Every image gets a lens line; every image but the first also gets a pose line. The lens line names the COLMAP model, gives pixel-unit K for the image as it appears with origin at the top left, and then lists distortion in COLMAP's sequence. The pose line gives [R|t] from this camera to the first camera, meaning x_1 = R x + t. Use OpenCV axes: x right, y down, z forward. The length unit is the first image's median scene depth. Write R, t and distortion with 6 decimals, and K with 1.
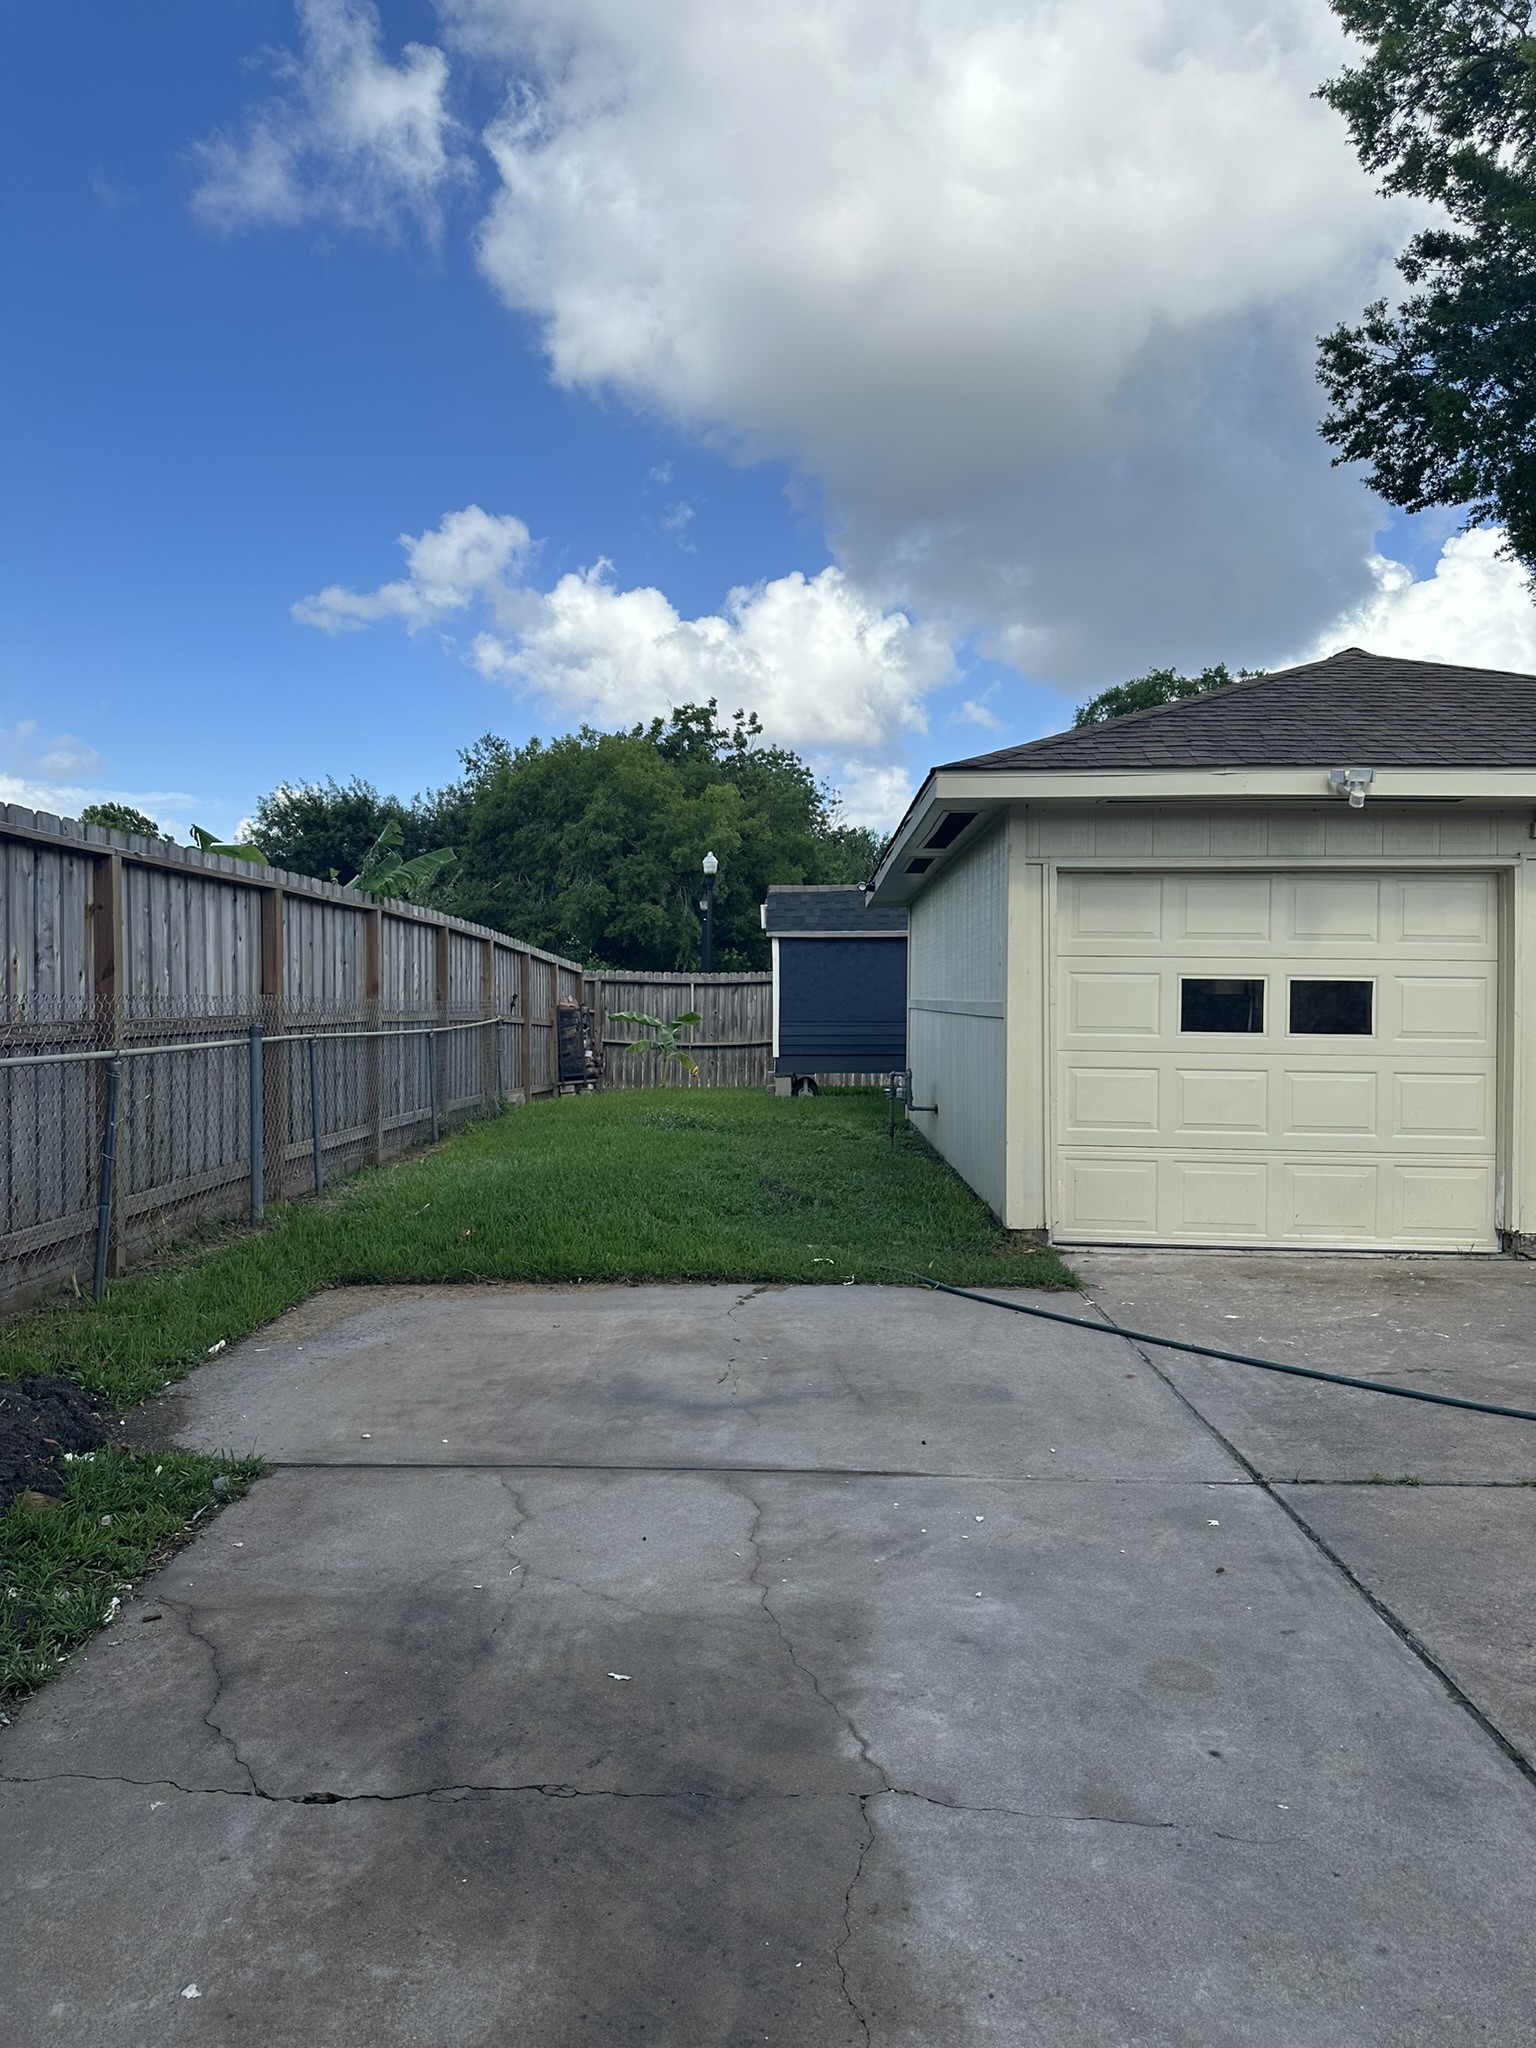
lens RADIAL K [[1438.5, 0, 754.9], [0, 1438.5, 1013.4], [0, 0, 1]] dist [0.034347, -0.048590]
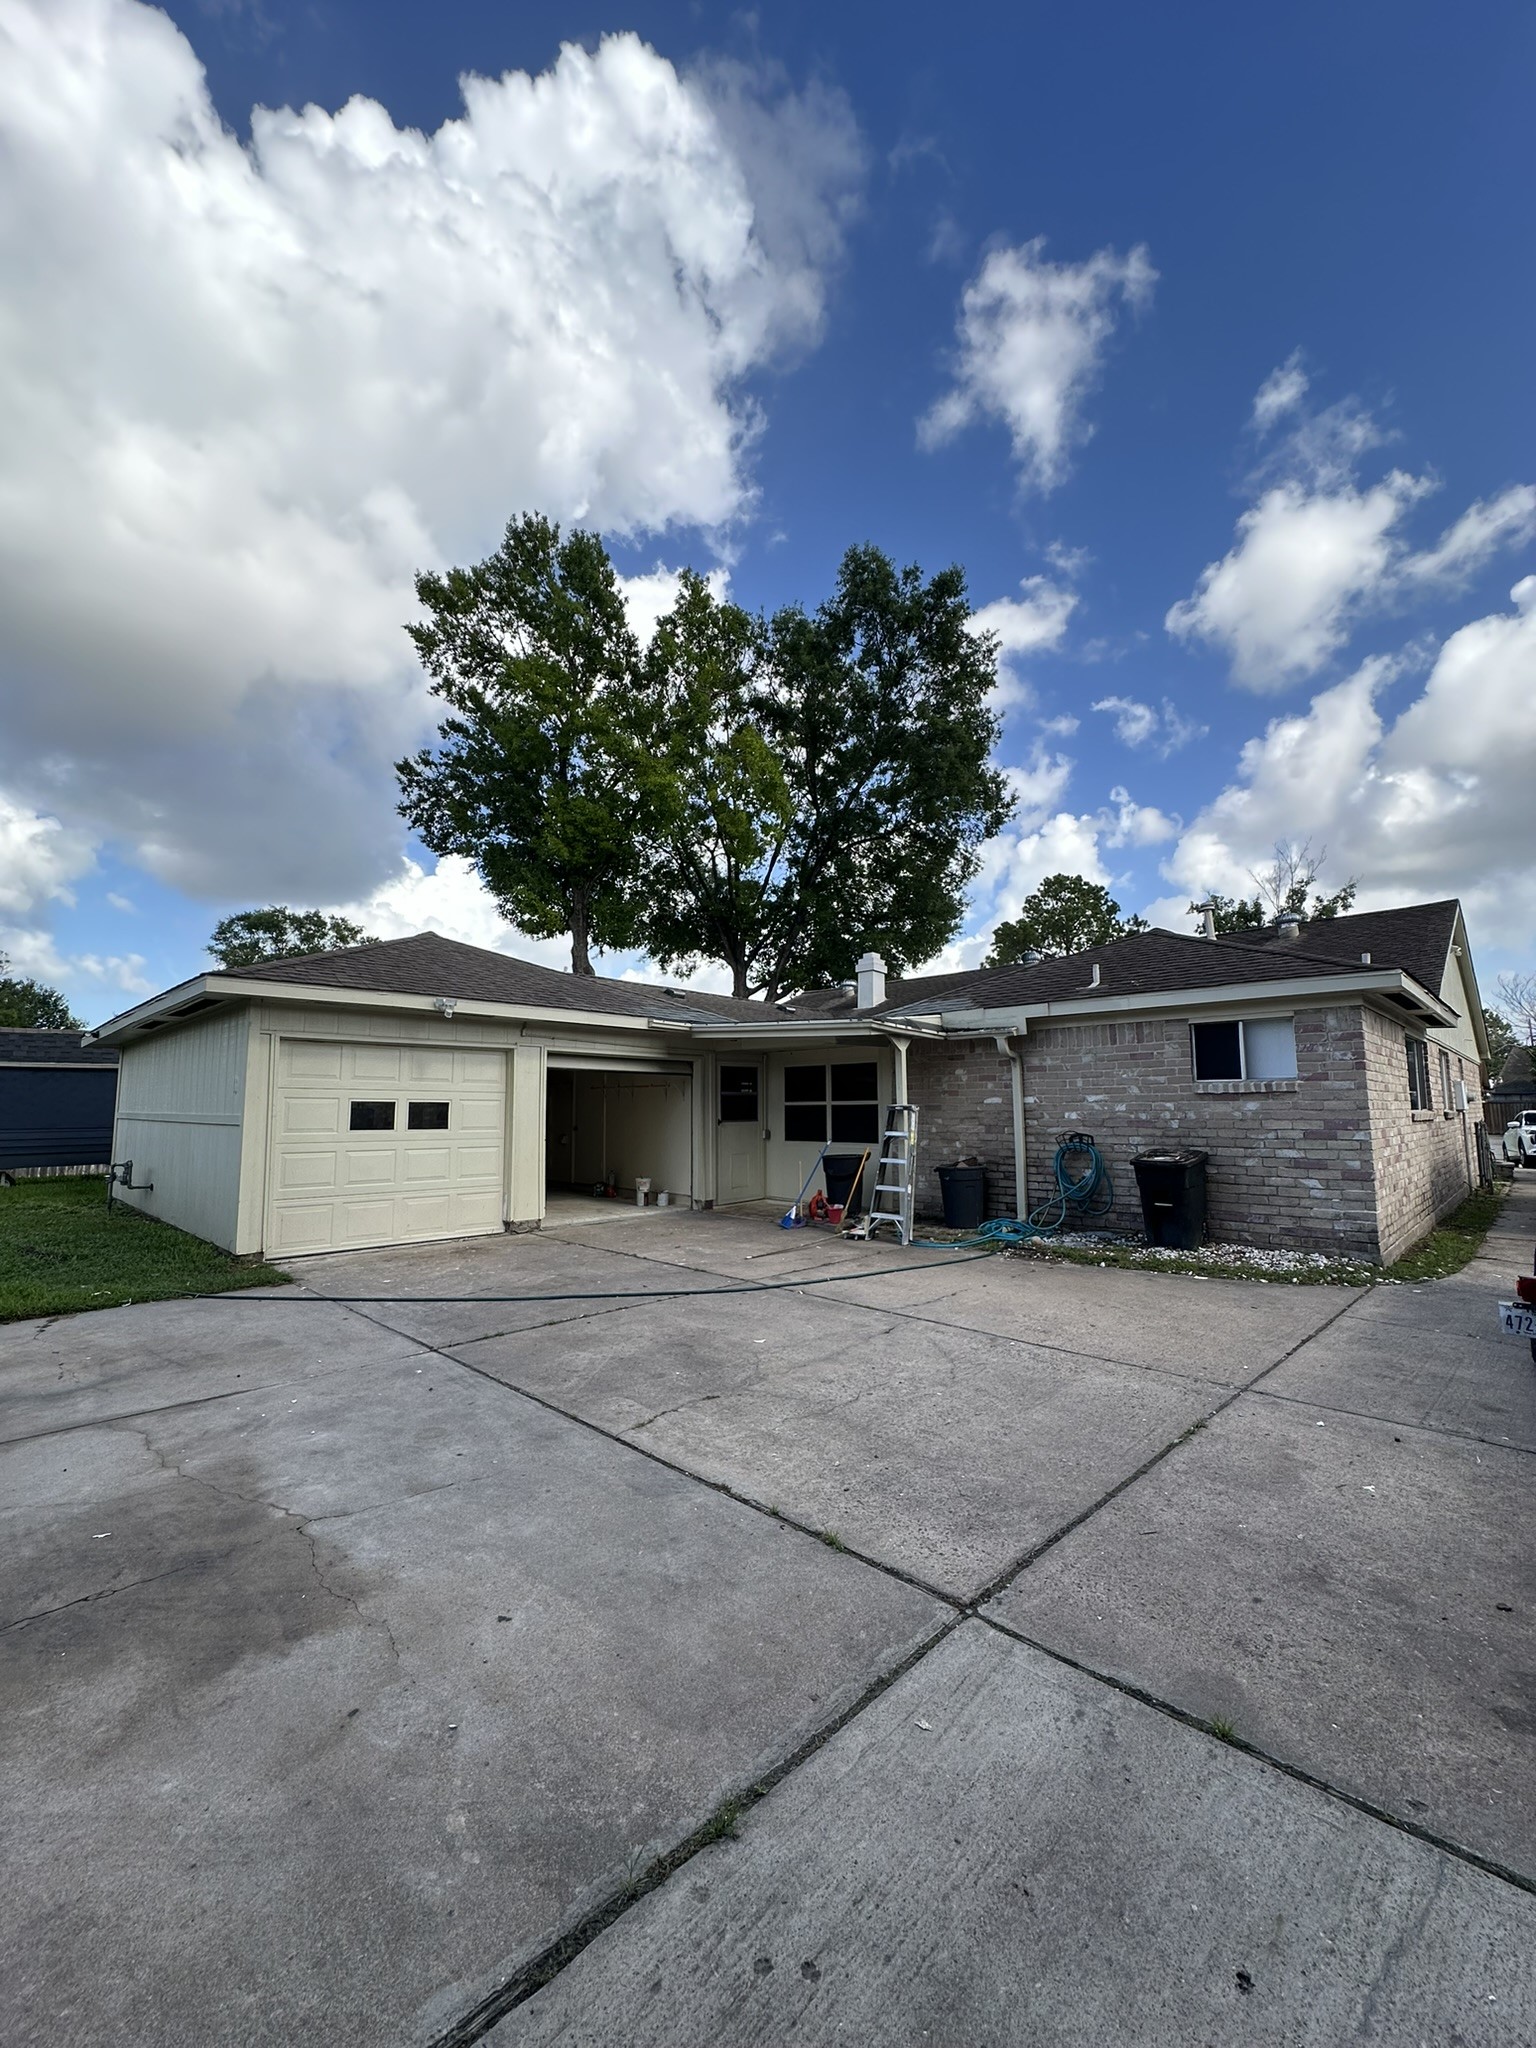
lens RADIAL K [[810.7, 0, 766.2], [0, 810.7, 1027.0], [0, 0, 1]] dist [0.002000, 0.000032]
pose [[0.673313, 0.062092, 0.736746, -0.197575], [0.017978, 0.994798, -0.100270, -0.009057], [-0.739139, 0.080758, 0.668694, -0.149822]]
